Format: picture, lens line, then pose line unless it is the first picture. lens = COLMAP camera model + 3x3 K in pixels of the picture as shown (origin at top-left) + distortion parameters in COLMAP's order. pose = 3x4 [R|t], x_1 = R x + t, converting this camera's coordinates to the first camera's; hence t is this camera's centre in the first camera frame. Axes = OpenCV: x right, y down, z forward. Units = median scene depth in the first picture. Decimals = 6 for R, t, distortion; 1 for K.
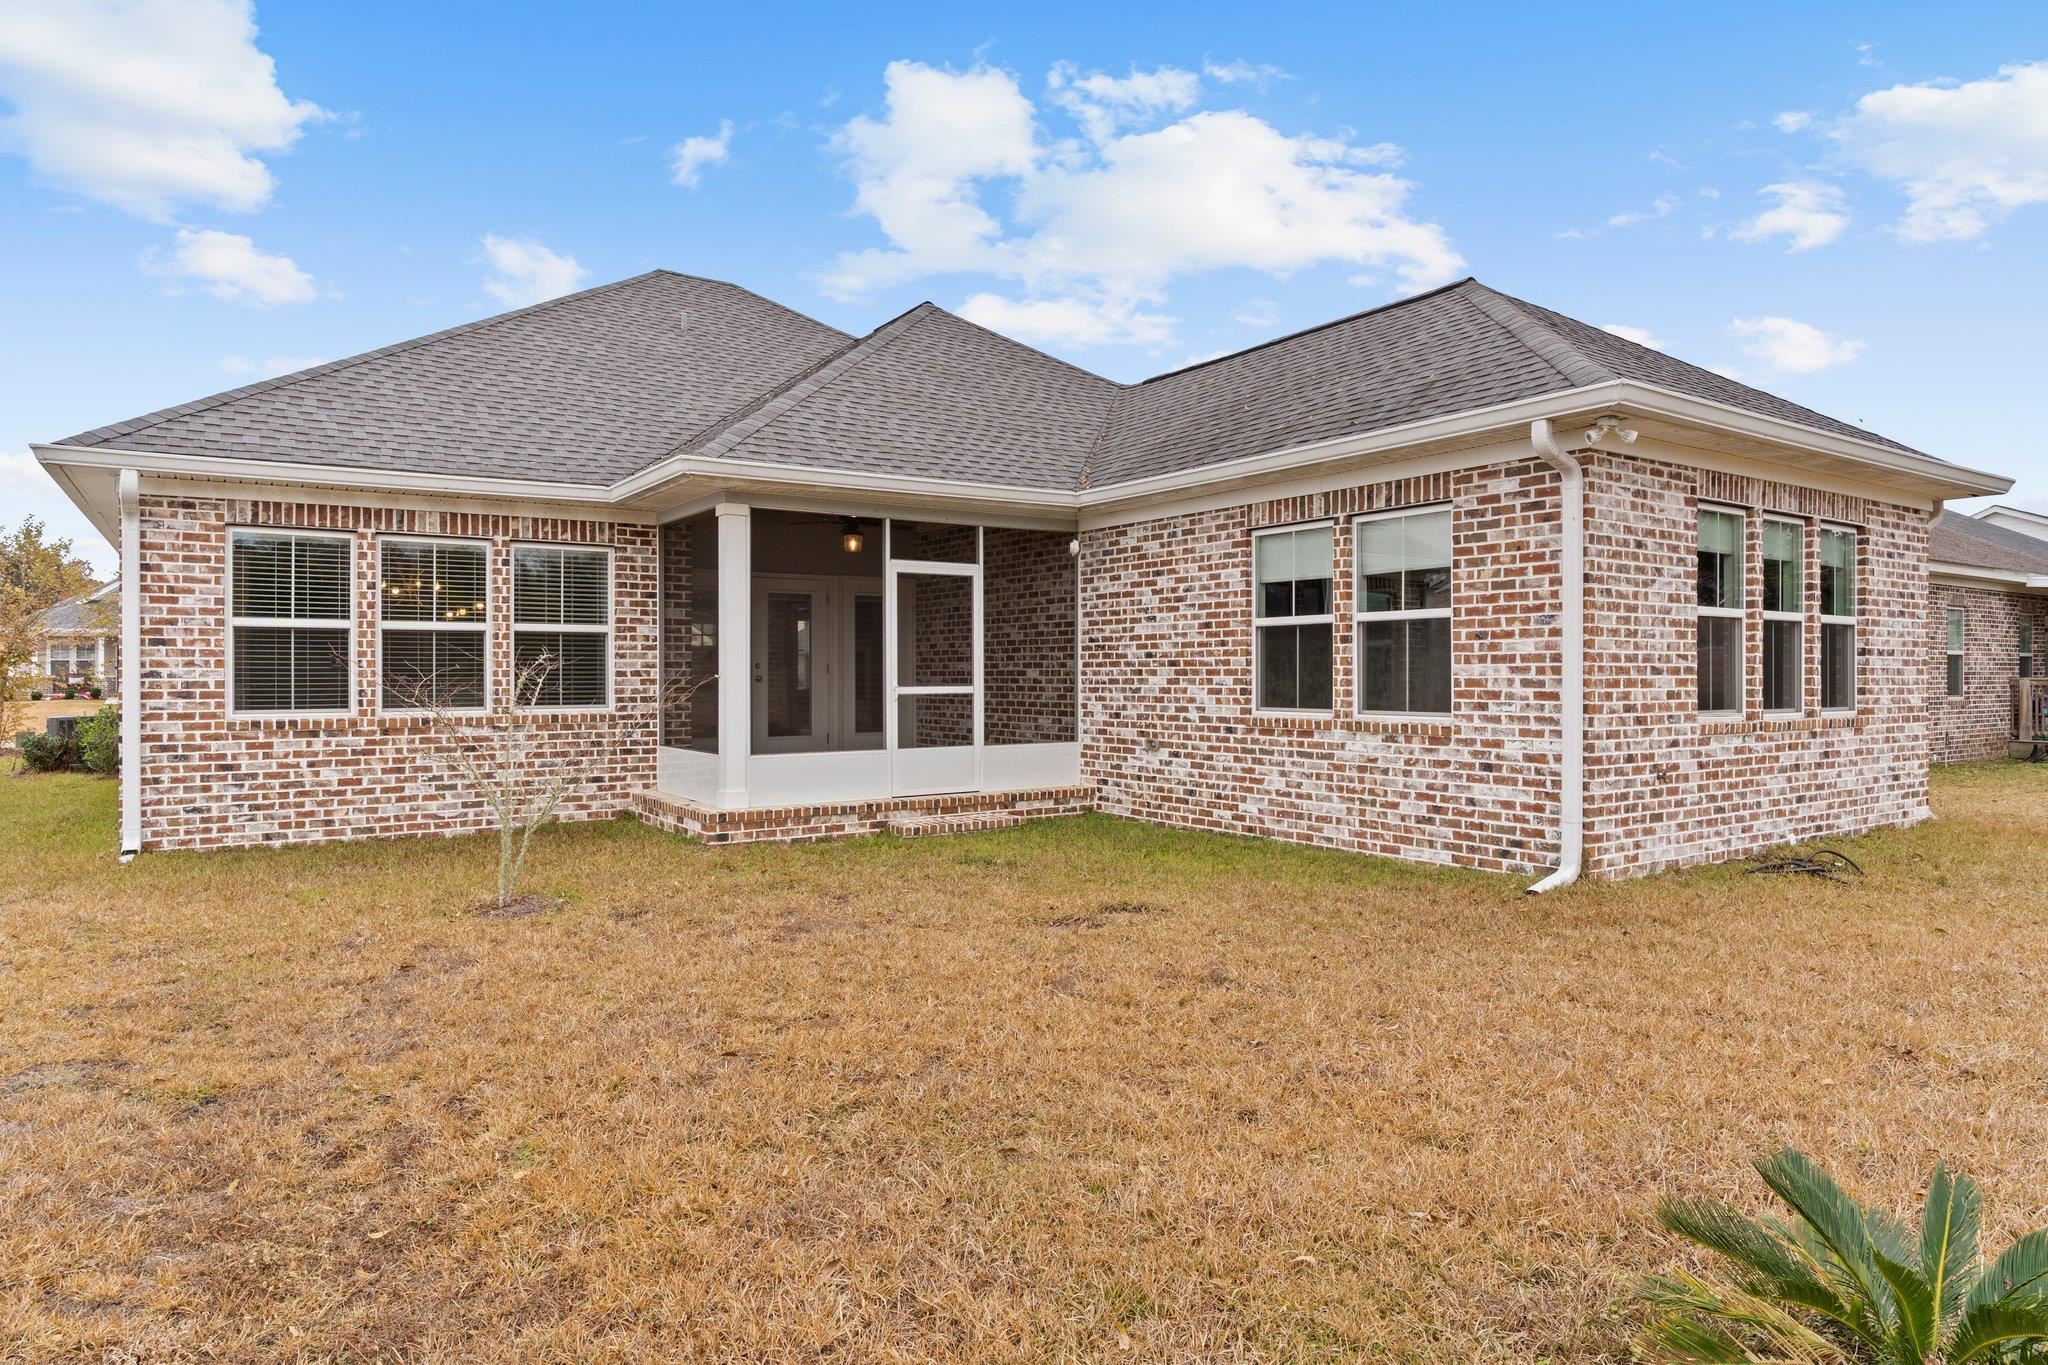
lens RADIAL K [[1187.7, 0, 1005.5], [0, 1187.7, 679.6], [0, 0, 1]] dist [-0.005721, 0.004548]
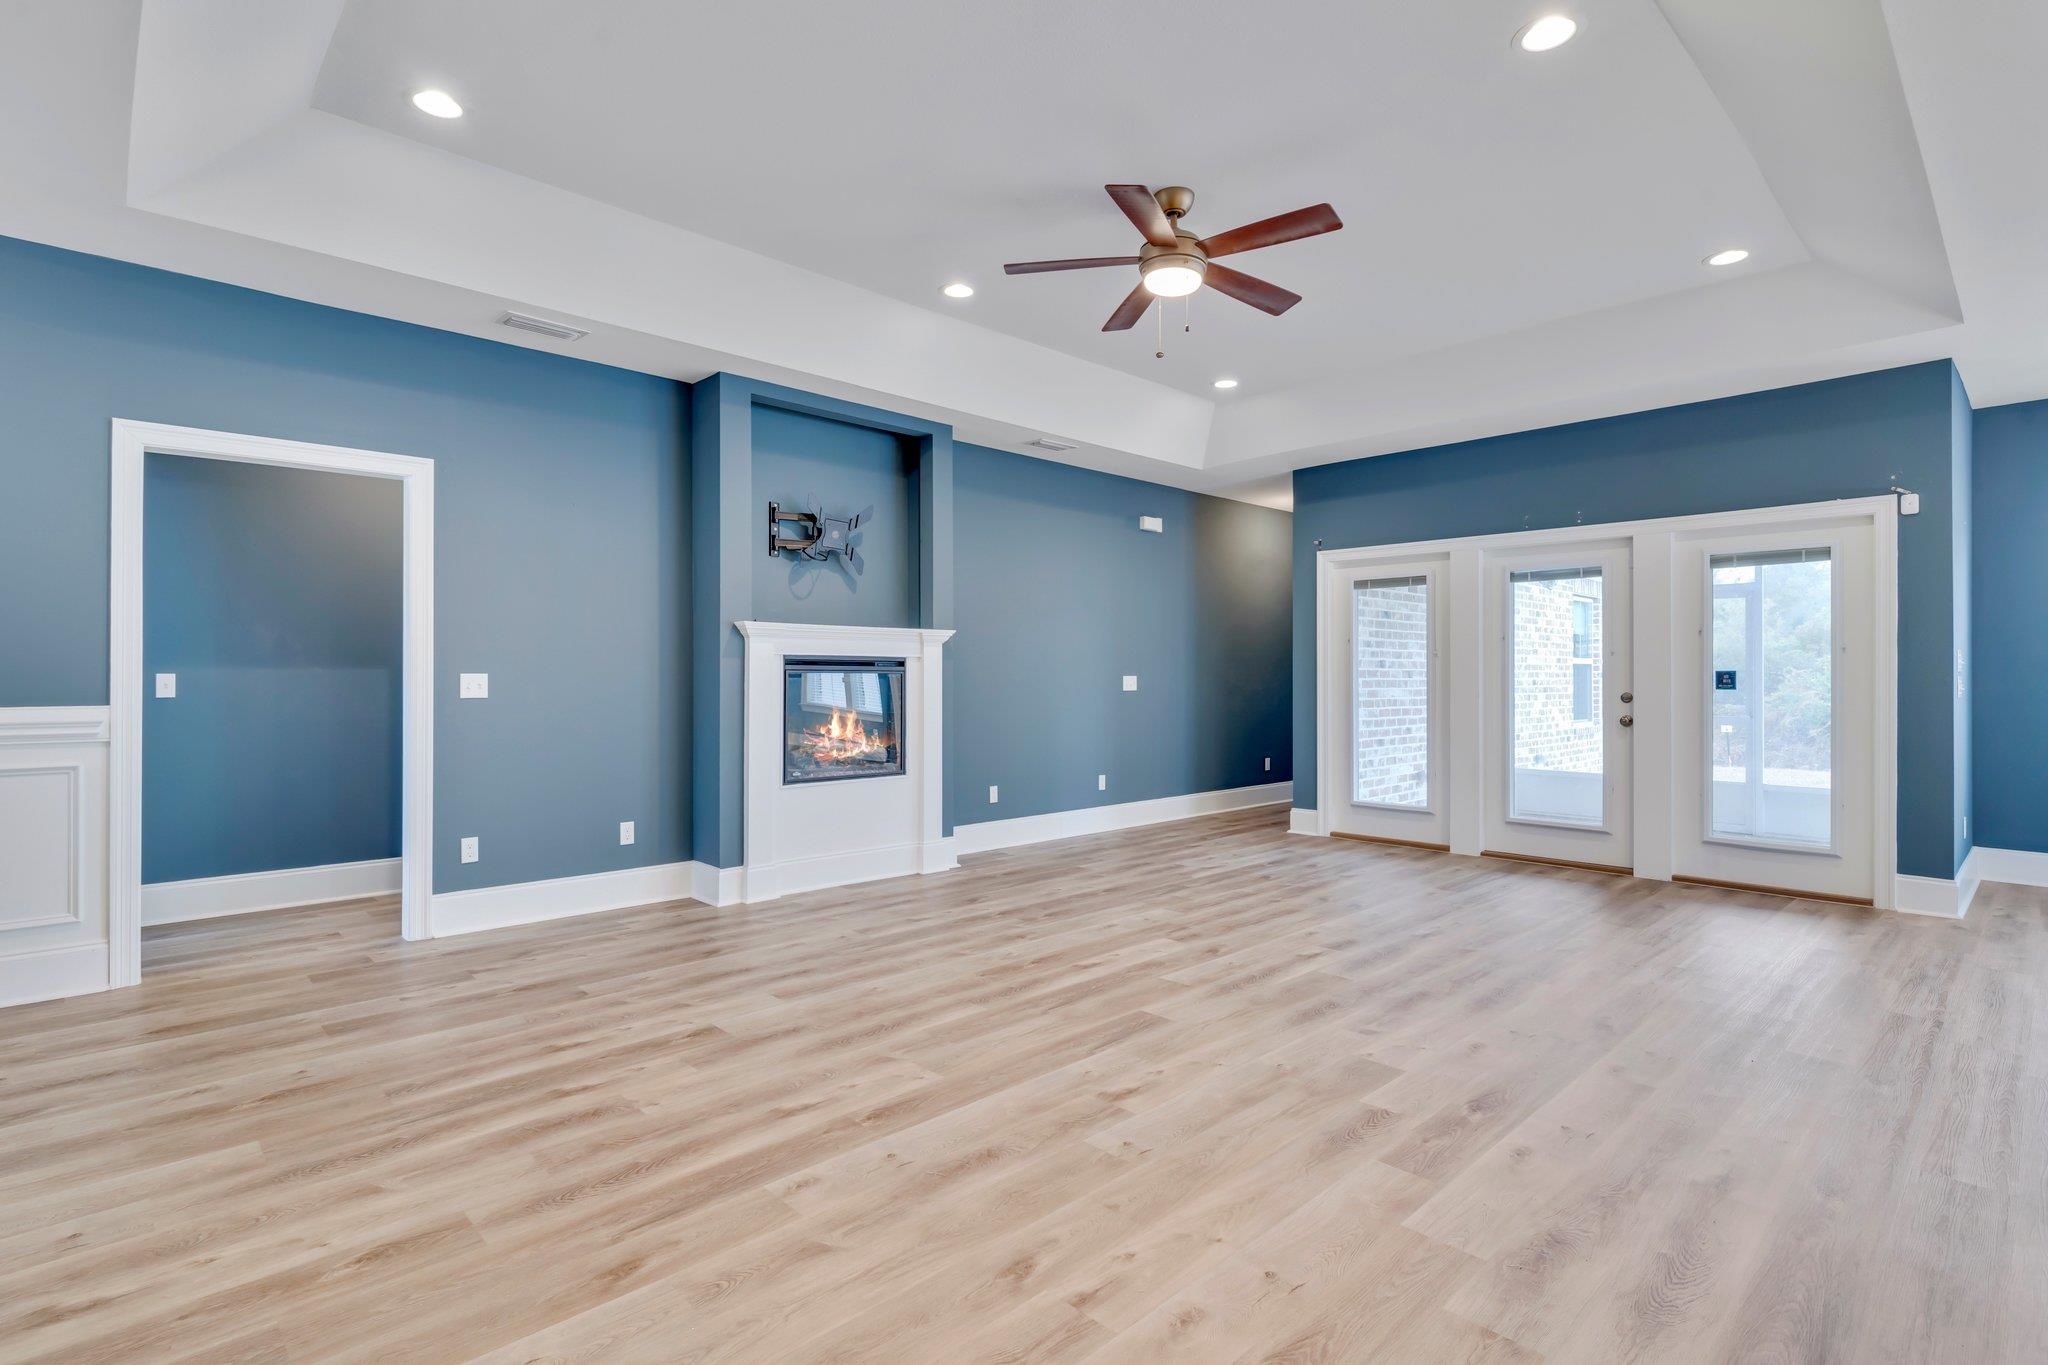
lens RADIAL K [[990.2, 0, 1011.3], [0, 990.2, 675.3], [0, 0, 1]] dist [0.004374, -0.000820]
pose [[-0.176129, -0.002098, 0.984365, -0.849714], [0.000016, 0.999998, 0.002134, -0.033704], [-0.984367, 0.000392, -0.176129, 1.899133]]
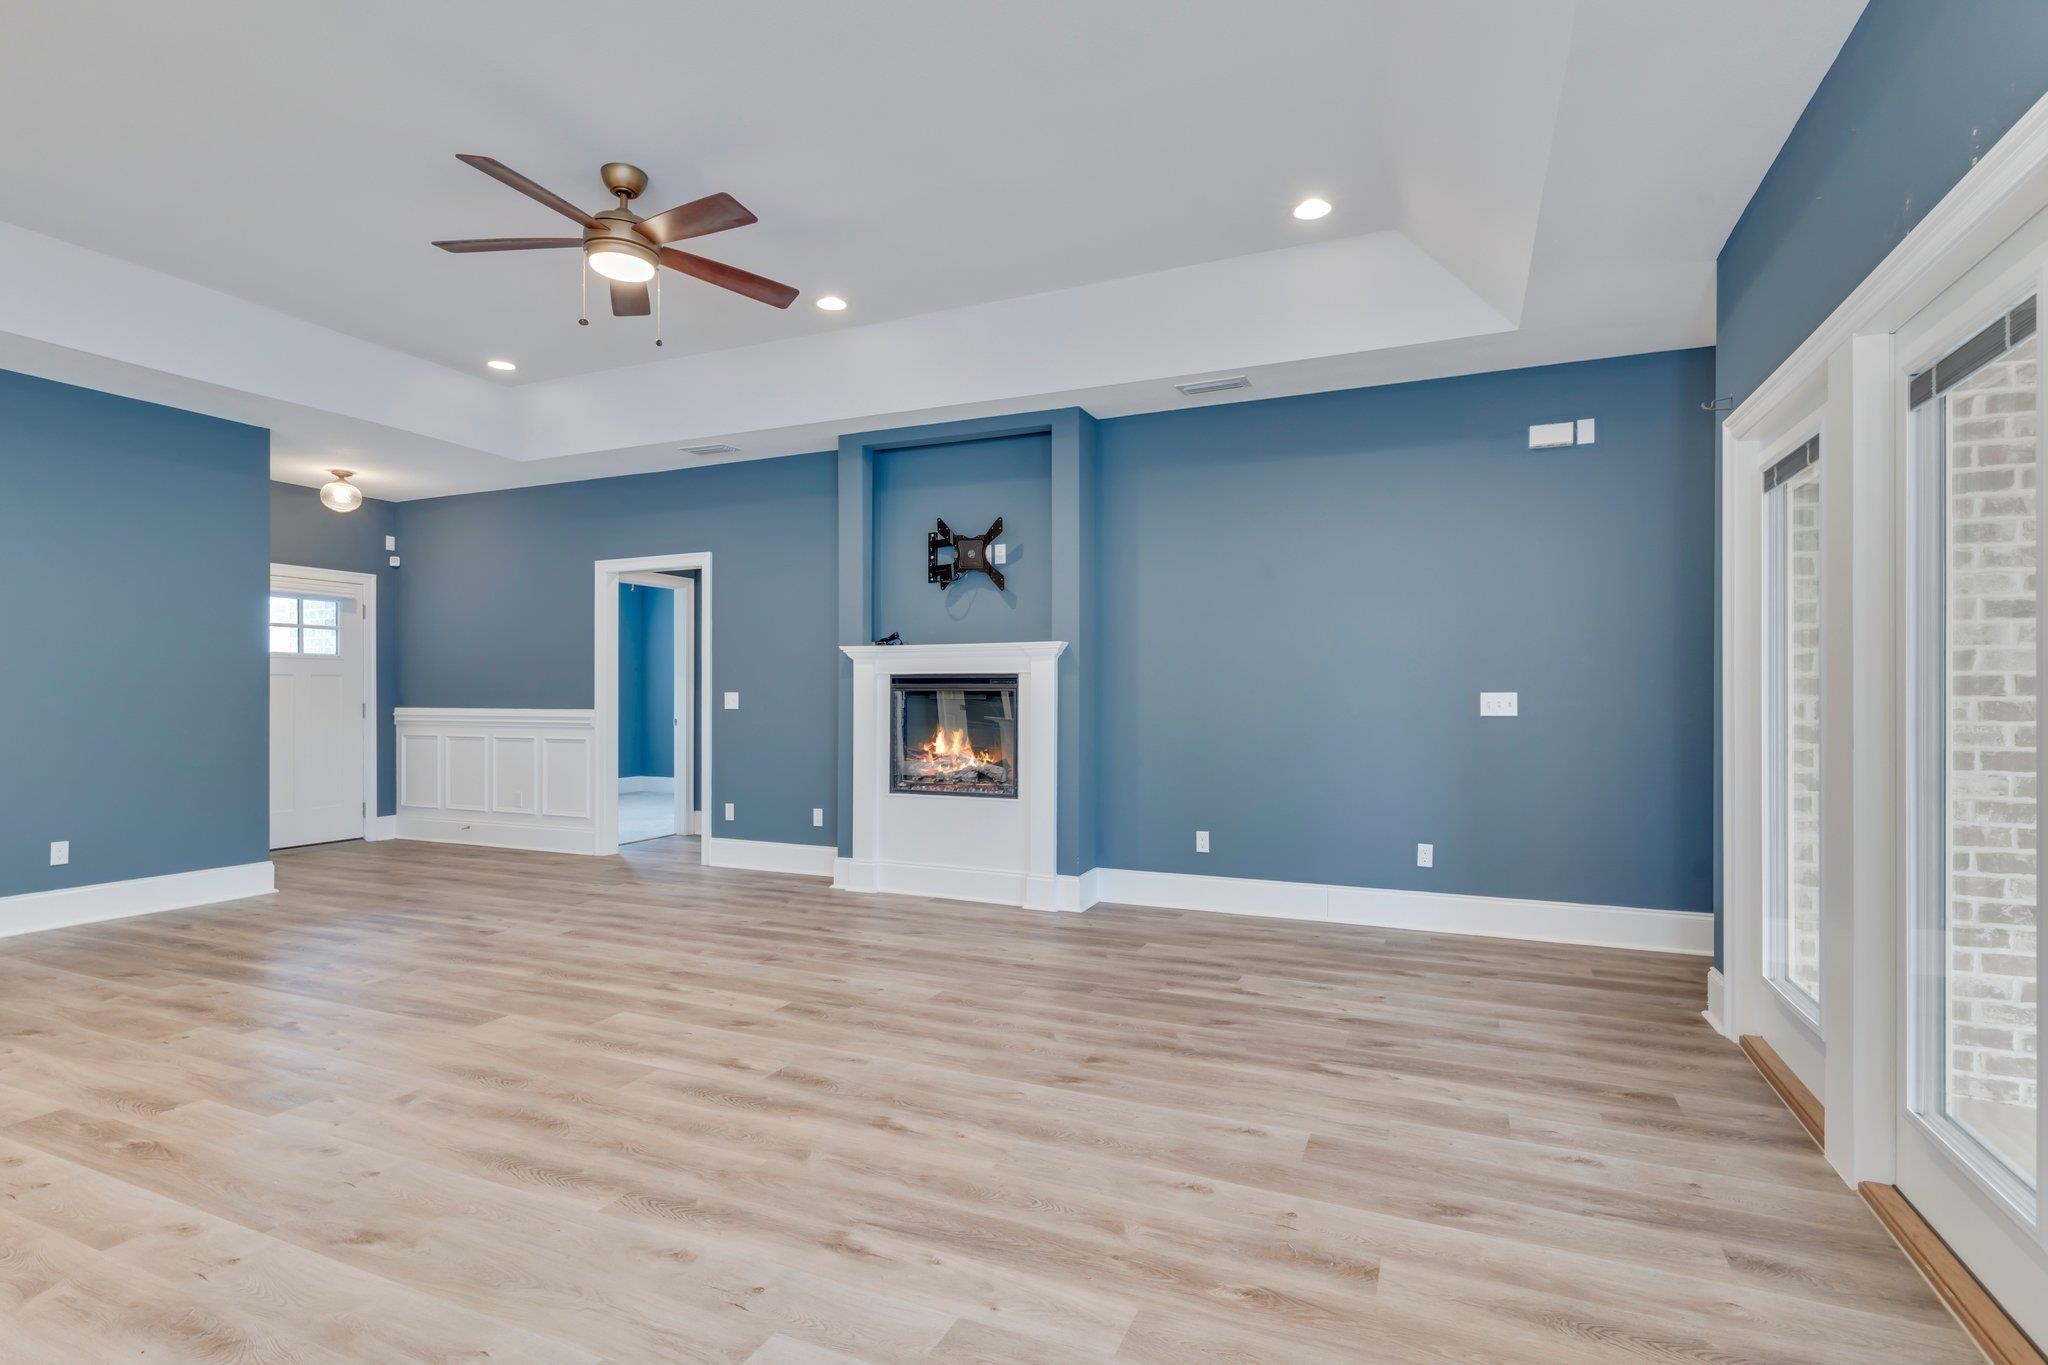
lens RADIAL K [[990.2, 0, 1015.4], [0, 990.2, 696.6], [0, 0, 1]] dist [0.004374, -0.000820]
pose [[0.842523, -0.004394, 0.538642, -0.532724], [0.004095, 0.999990, 0.001751, -0.030834], [-0.538644, 0.000730, 0.842533, 1.352815]]
